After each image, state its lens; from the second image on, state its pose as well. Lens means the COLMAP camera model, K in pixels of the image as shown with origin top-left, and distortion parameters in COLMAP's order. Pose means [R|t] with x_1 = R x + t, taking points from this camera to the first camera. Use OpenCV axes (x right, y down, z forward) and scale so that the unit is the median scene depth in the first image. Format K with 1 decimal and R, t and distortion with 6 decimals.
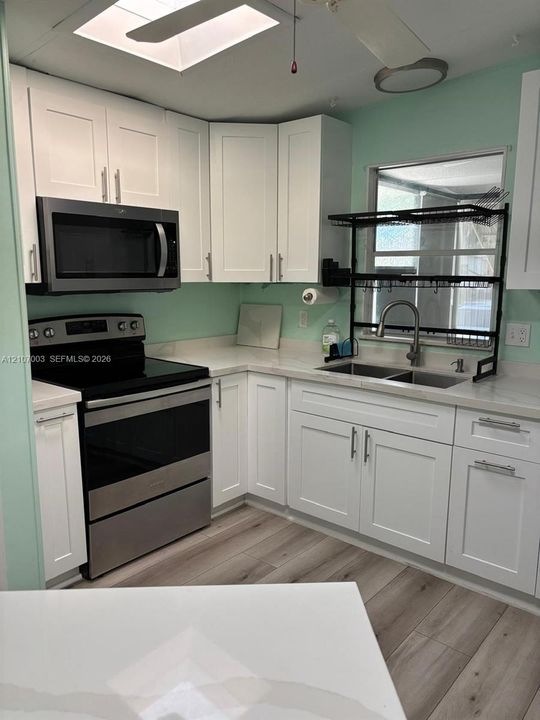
lens RADIAL K [[530.4, 0, 269.6], [0, 530.4, 363.9], [0, 0, 1]] dist [0.017963, -0.018620]
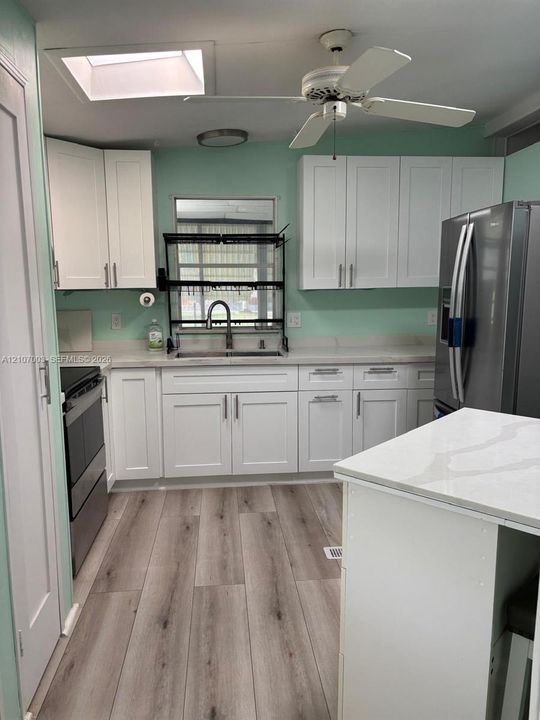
lens RADIAL K [[530.4, 0, 274.1], [0, 530.4, 358.2], [0, 0, 1]] dist [0.017963, -0.018620]
pose [[0.688556, -0.105862, 0.717415, -0.659049], [0.130762, 0.991196, 0.020760, 0.015375], [-0.713297, 0.079516, 0.696337, -0.016269]]
